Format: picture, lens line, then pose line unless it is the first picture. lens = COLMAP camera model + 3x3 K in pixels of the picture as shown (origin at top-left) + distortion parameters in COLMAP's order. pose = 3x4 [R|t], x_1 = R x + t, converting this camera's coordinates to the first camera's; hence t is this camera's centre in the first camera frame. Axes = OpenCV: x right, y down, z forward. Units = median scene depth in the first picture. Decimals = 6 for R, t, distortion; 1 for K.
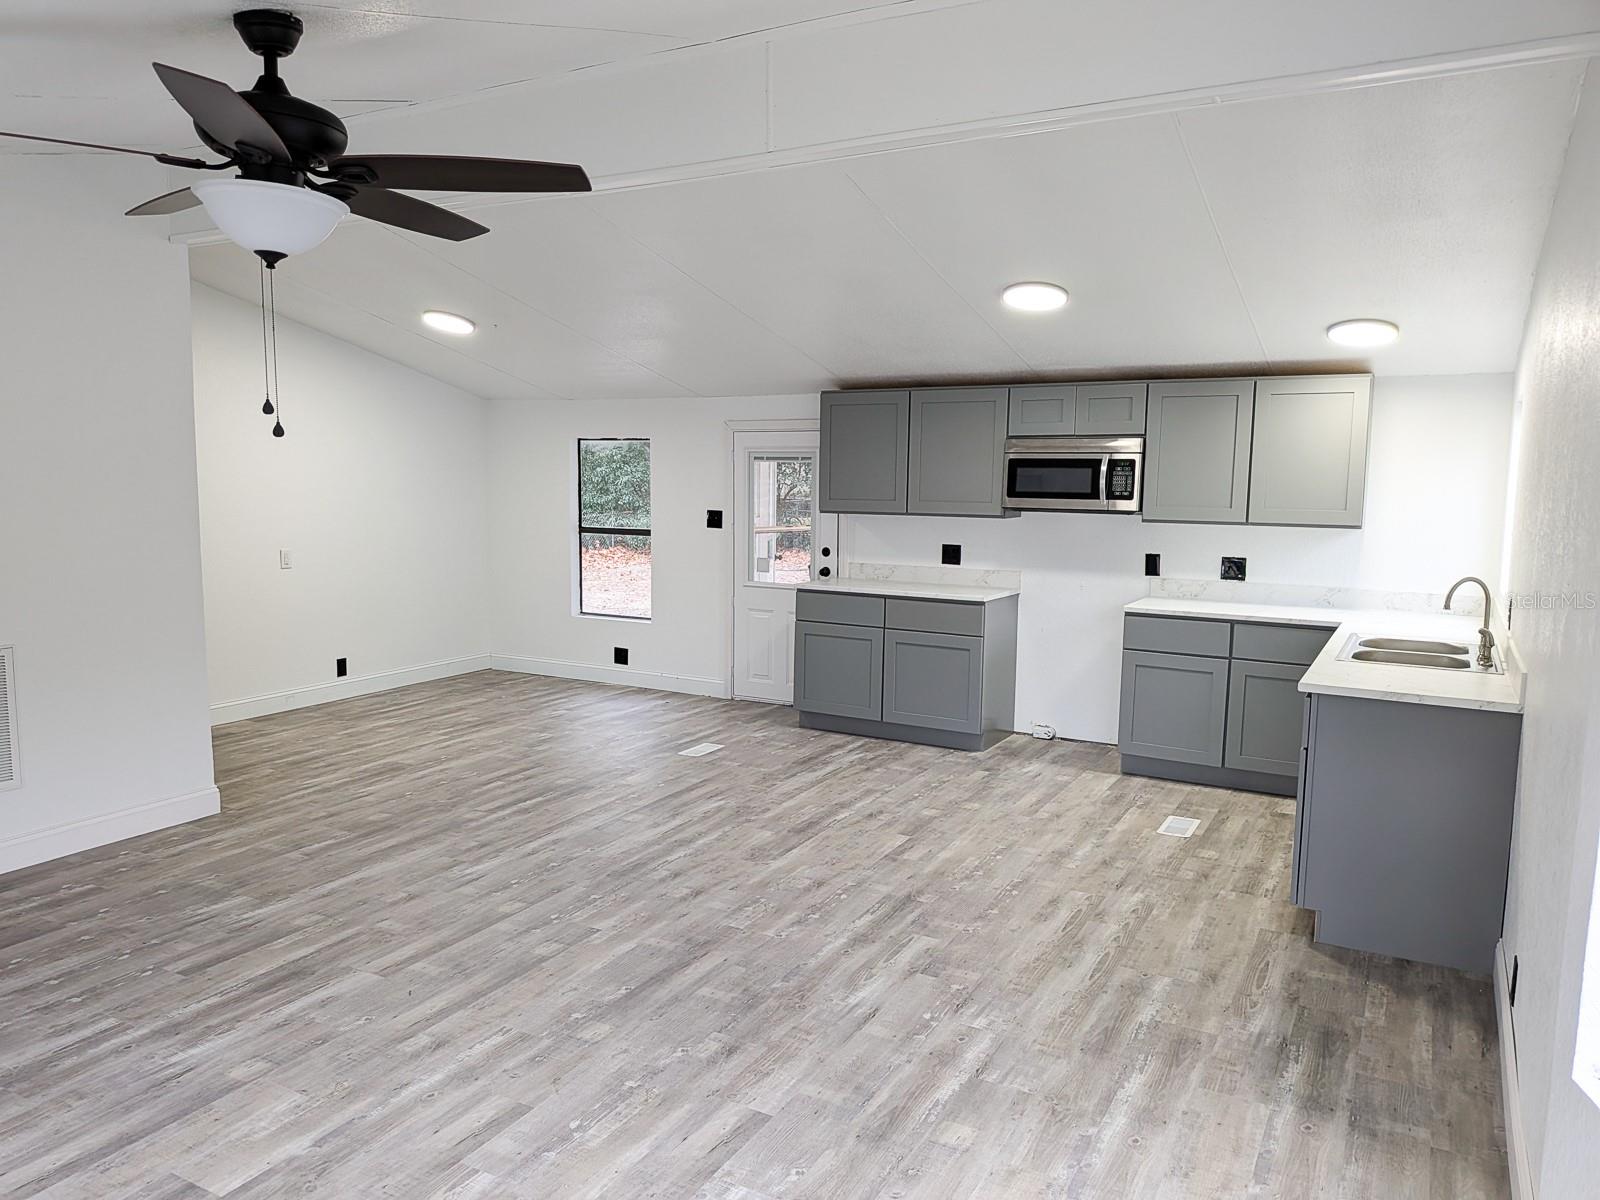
lens RADIAL K [[1145.0, 0, 791.9], [0, 1145.0, 577.7], [0, 0, 1]] dist [0.091558, -0.166036]
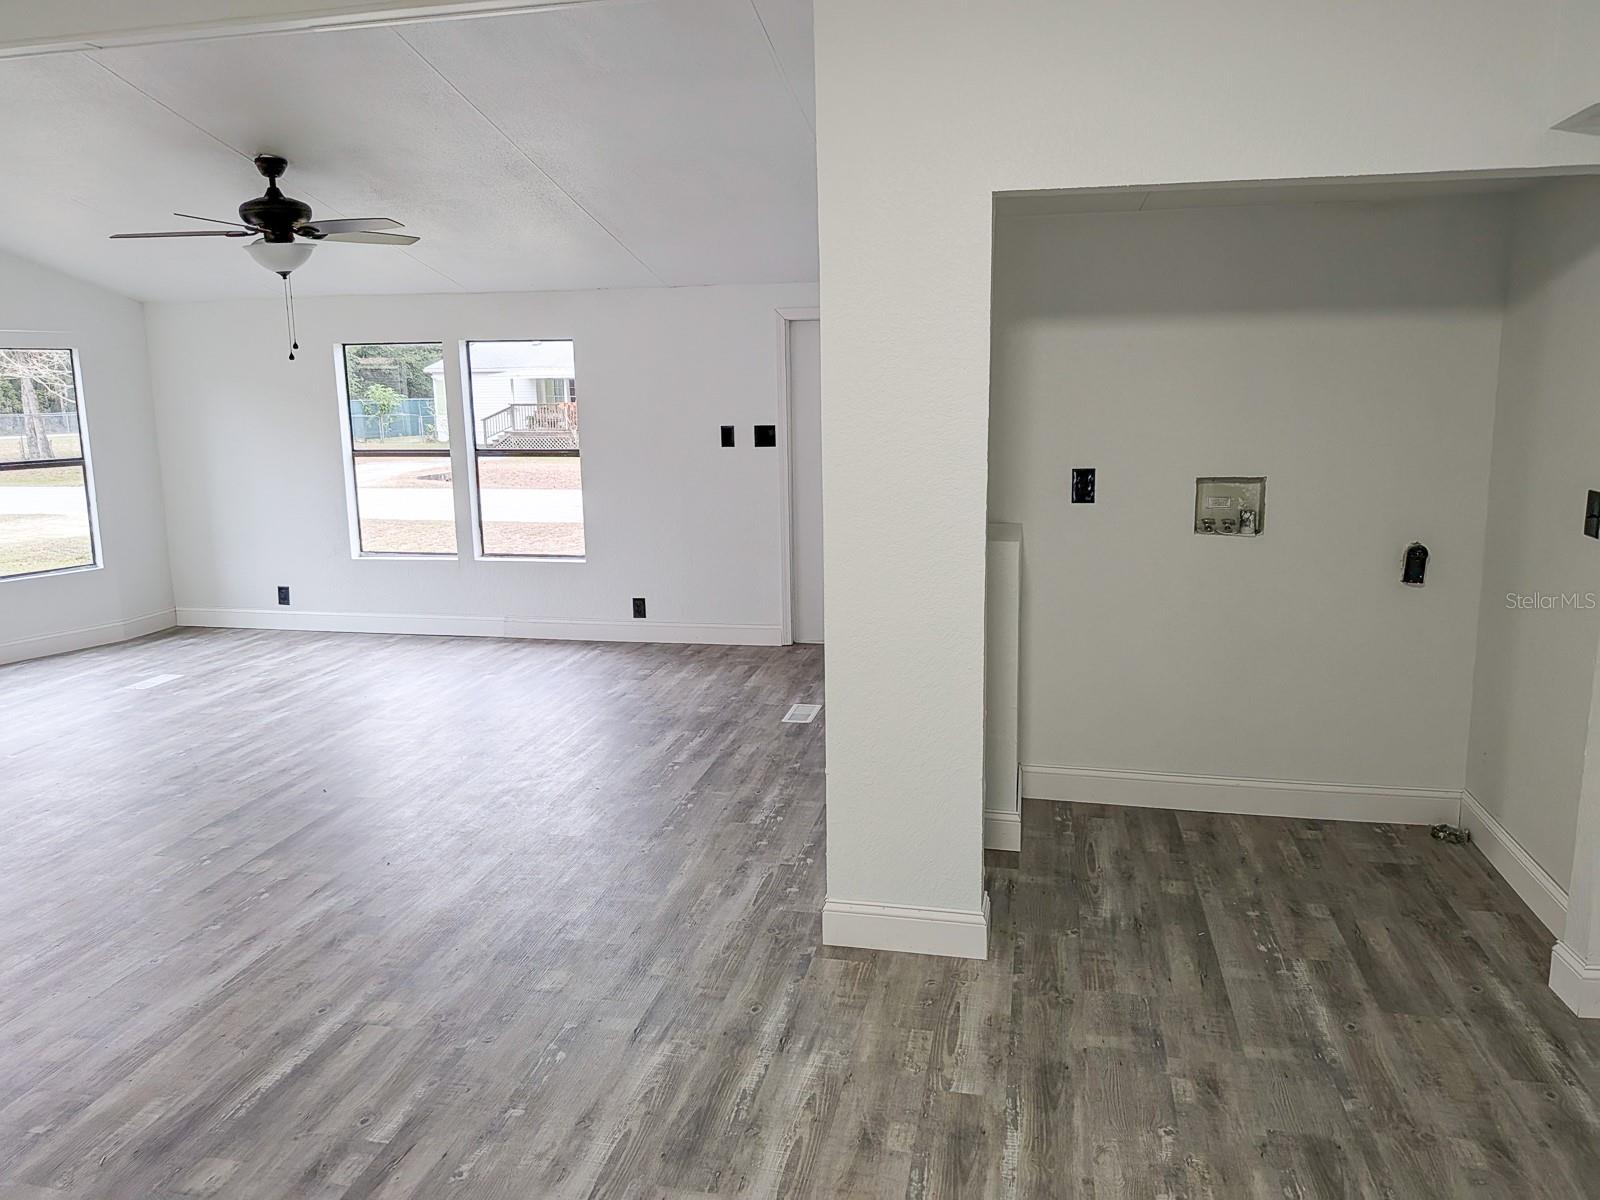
lens RADIAL K [[1145.0, 0, 791.9], [0, 1145.0, 577.7], [0, 0, 1]] dist [0.091558, -0.166036]
pose [[-0.957907, 0.057840, -0.281191, -0.331161], [-0.020210, 0.963476, 0.267032, -0.152408], [0.286366, 0.261475, -0.921751, 1.571051]]
